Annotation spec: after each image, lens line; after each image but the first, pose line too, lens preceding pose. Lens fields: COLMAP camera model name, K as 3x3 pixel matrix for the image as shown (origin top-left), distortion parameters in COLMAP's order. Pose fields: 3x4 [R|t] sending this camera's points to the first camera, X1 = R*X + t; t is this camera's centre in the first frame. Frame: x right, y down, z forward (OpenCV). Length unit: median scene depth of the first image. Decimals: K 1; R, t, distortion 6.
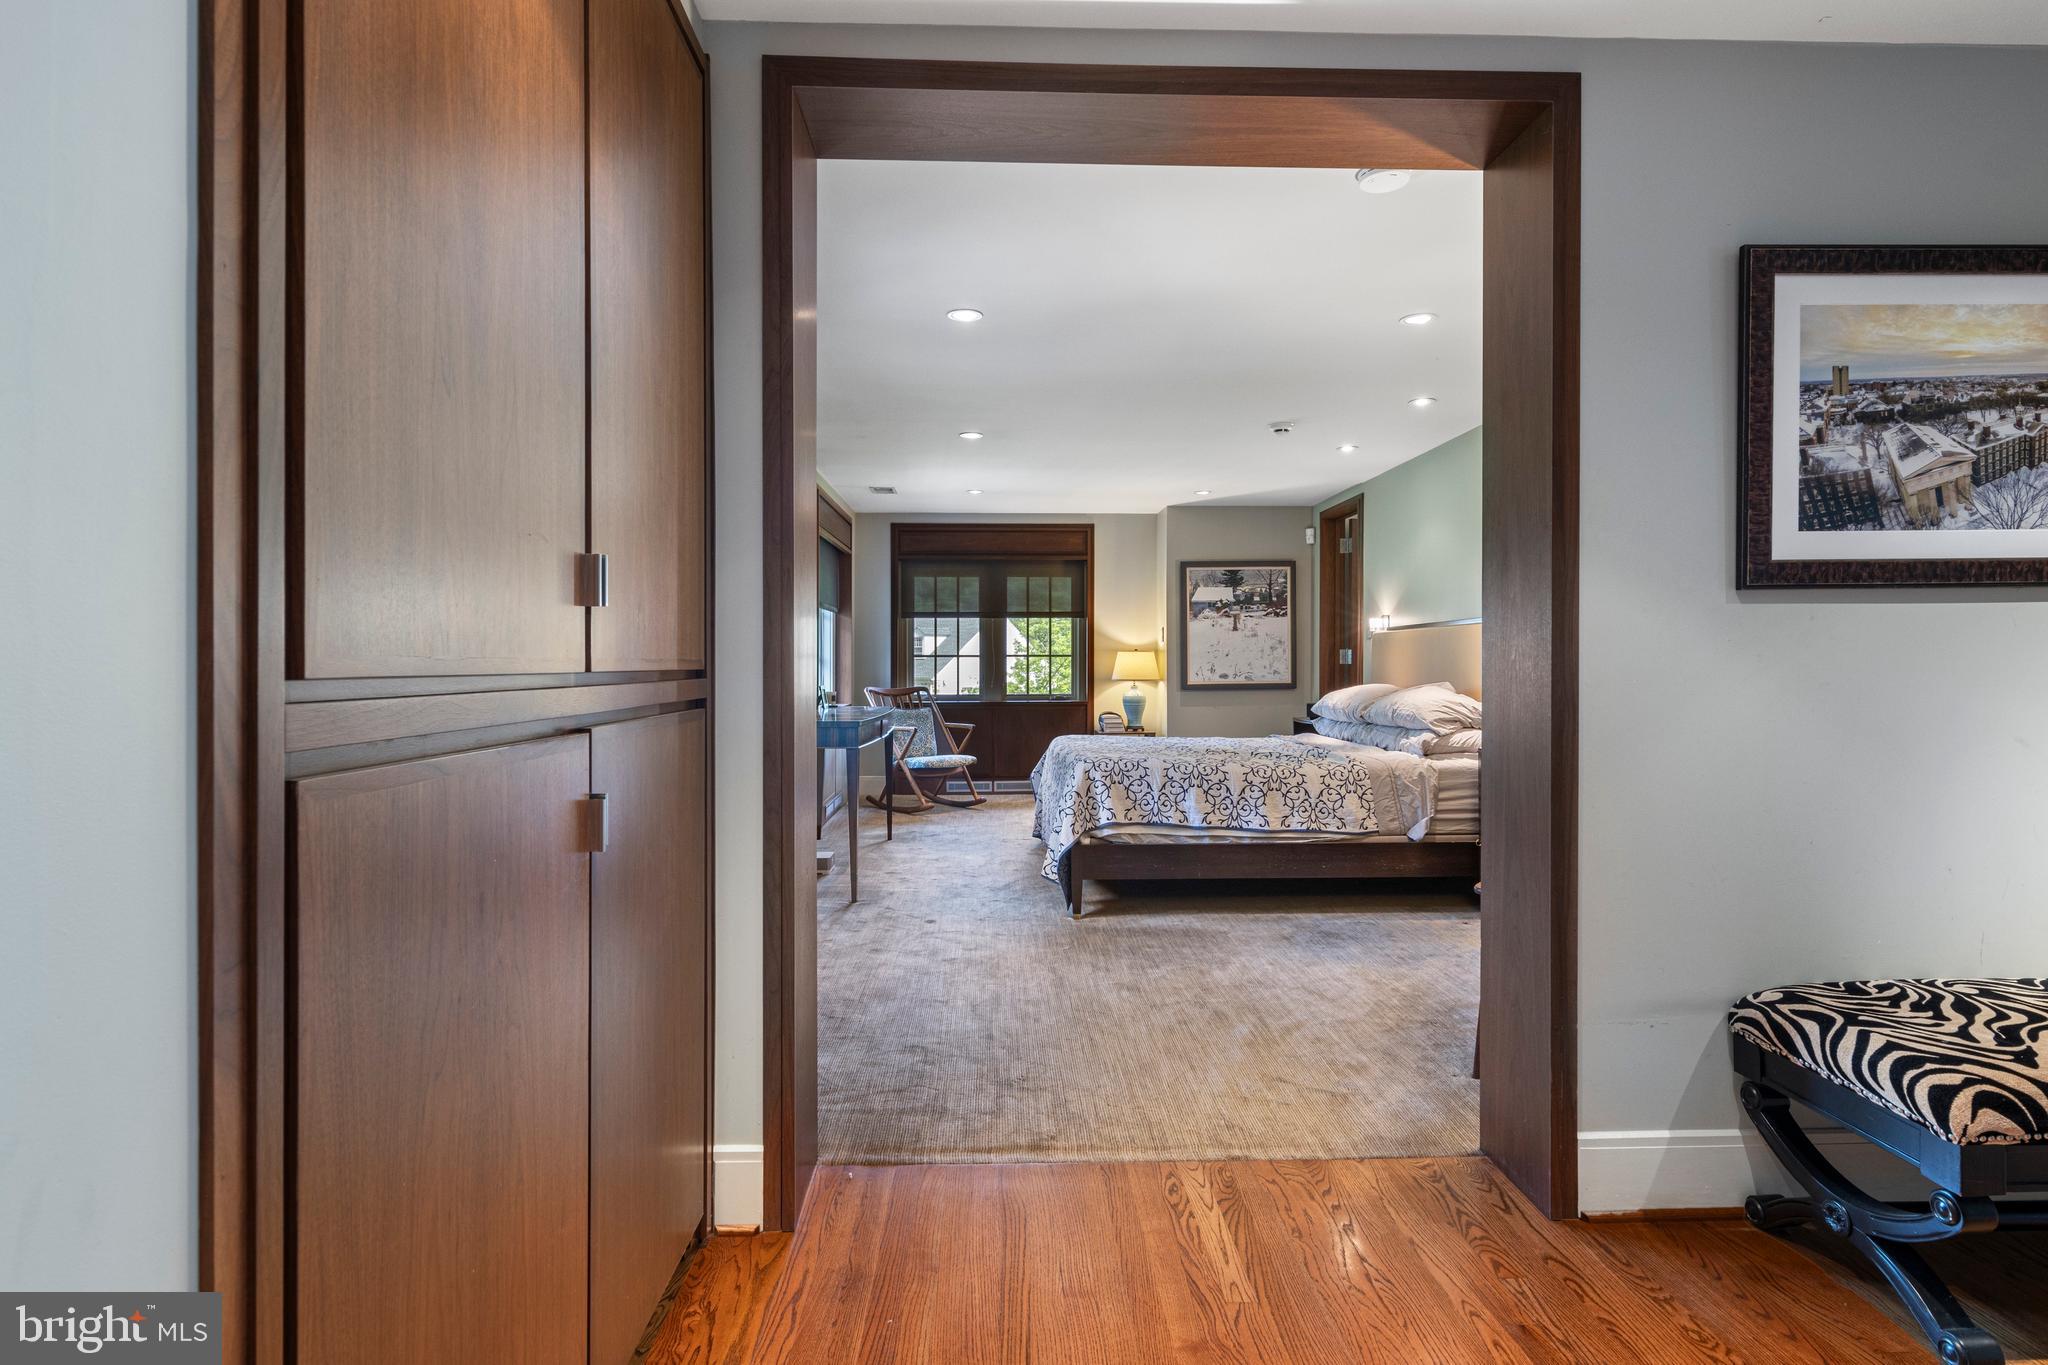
lens RADIAL K [[1057.9, 0, 1028.9], [0, 1057.9, 671.8], [0, 0, 1]] dist [0.013203, -0.001987]
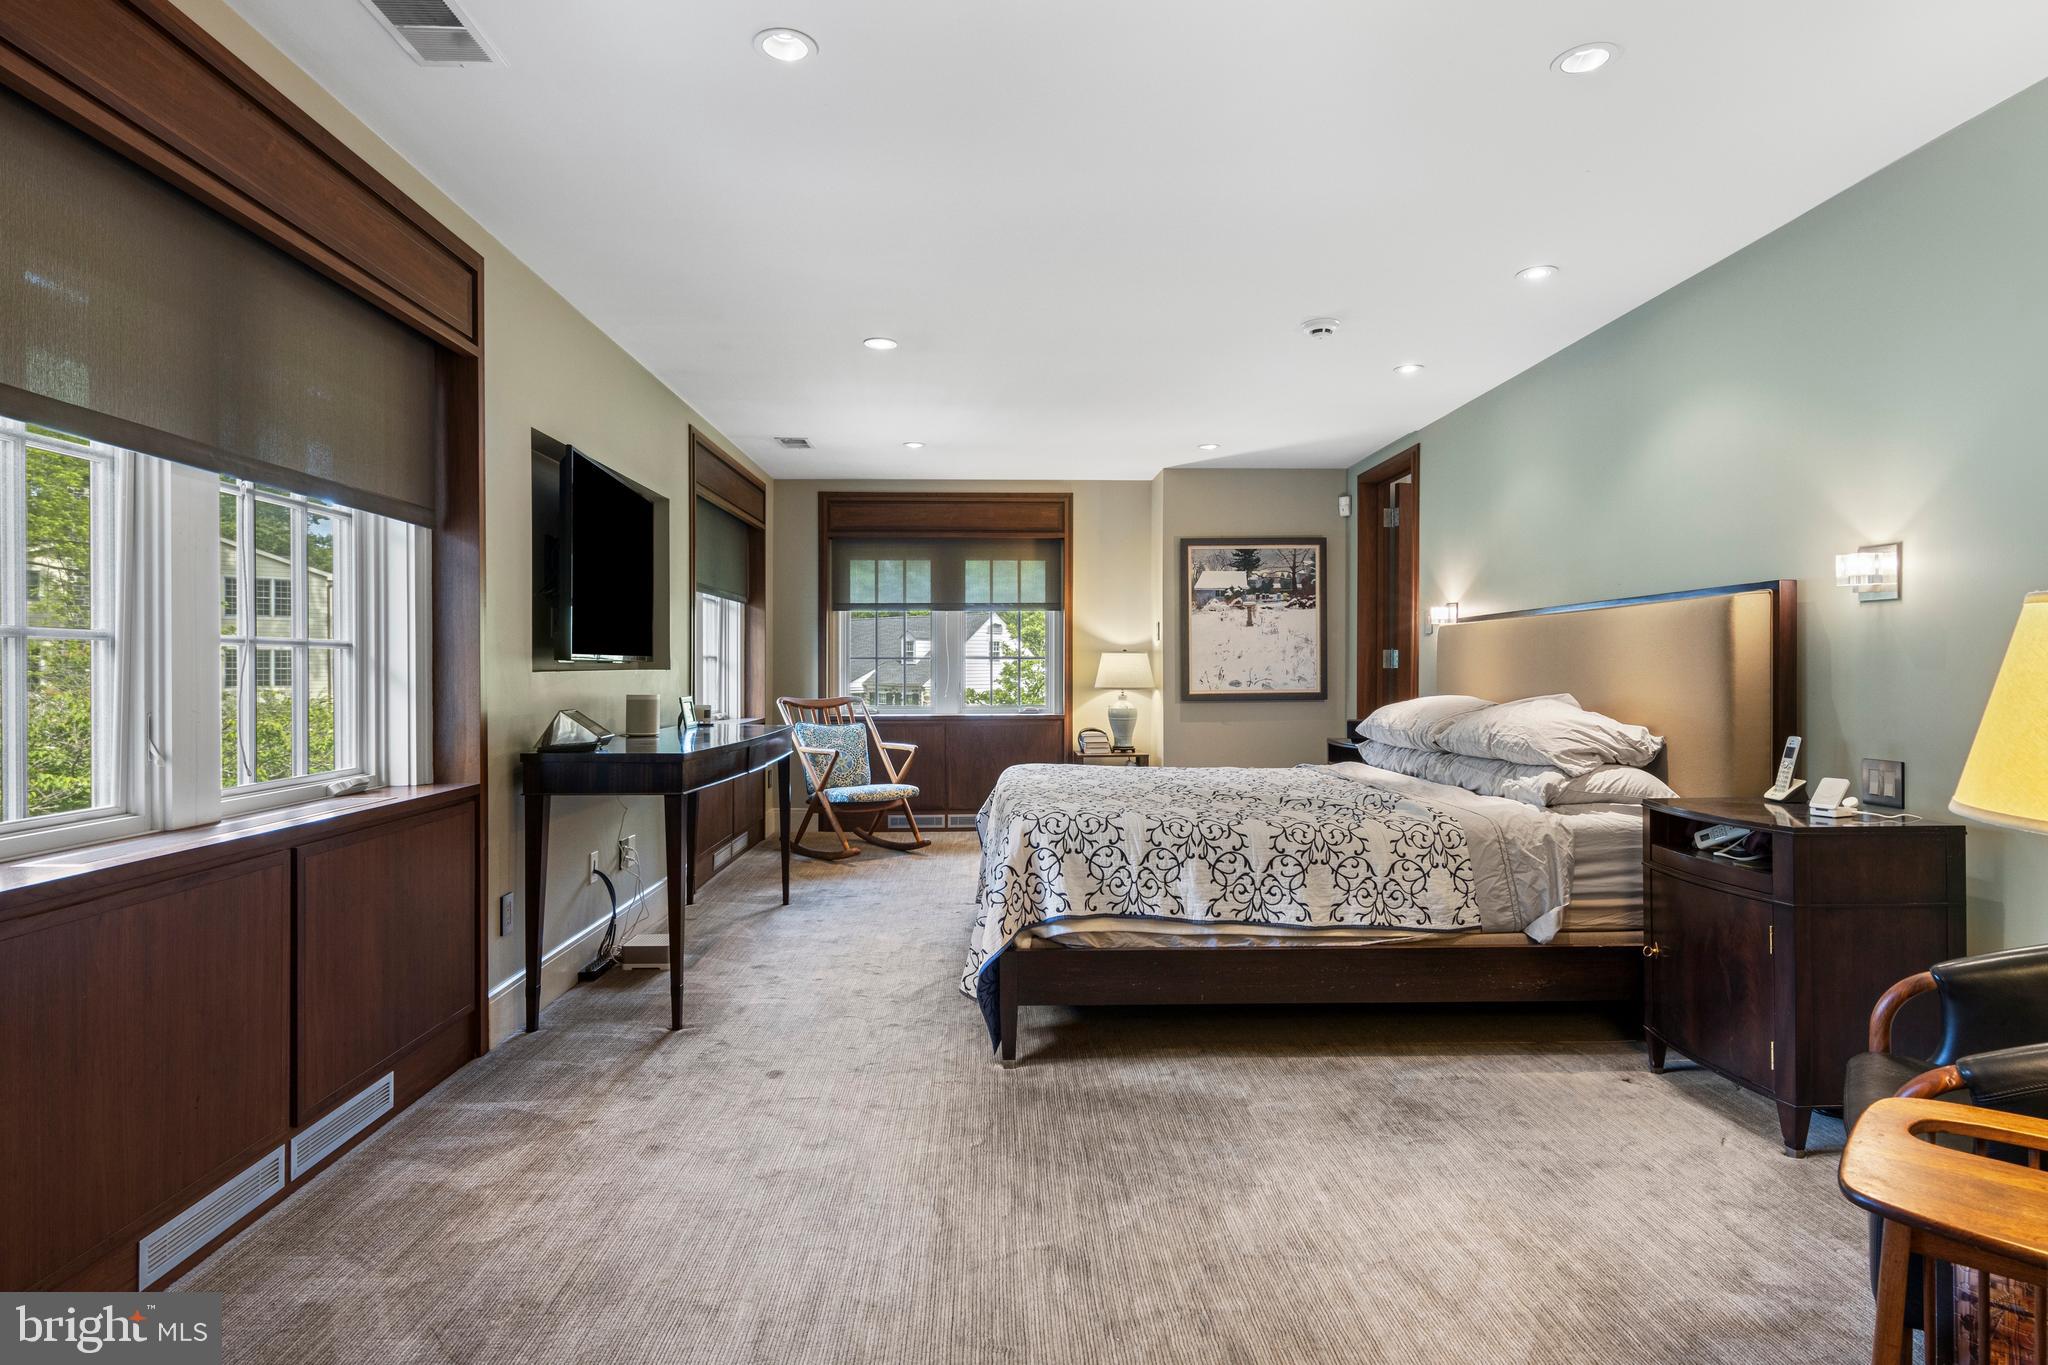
lens RADIAL K [[1117.7, 0, 1018.6], [0, 1117.7, 681.4], [0, 0, 1]] dist [0.007107, 0.000053]
pose [[0.999981, 0.000230, -0.006094, 0.051530], [-0.000210, 0.999994, 0.003375, -0.000573], [0.006095, -0.003373, 0.999976, 0.307821]]
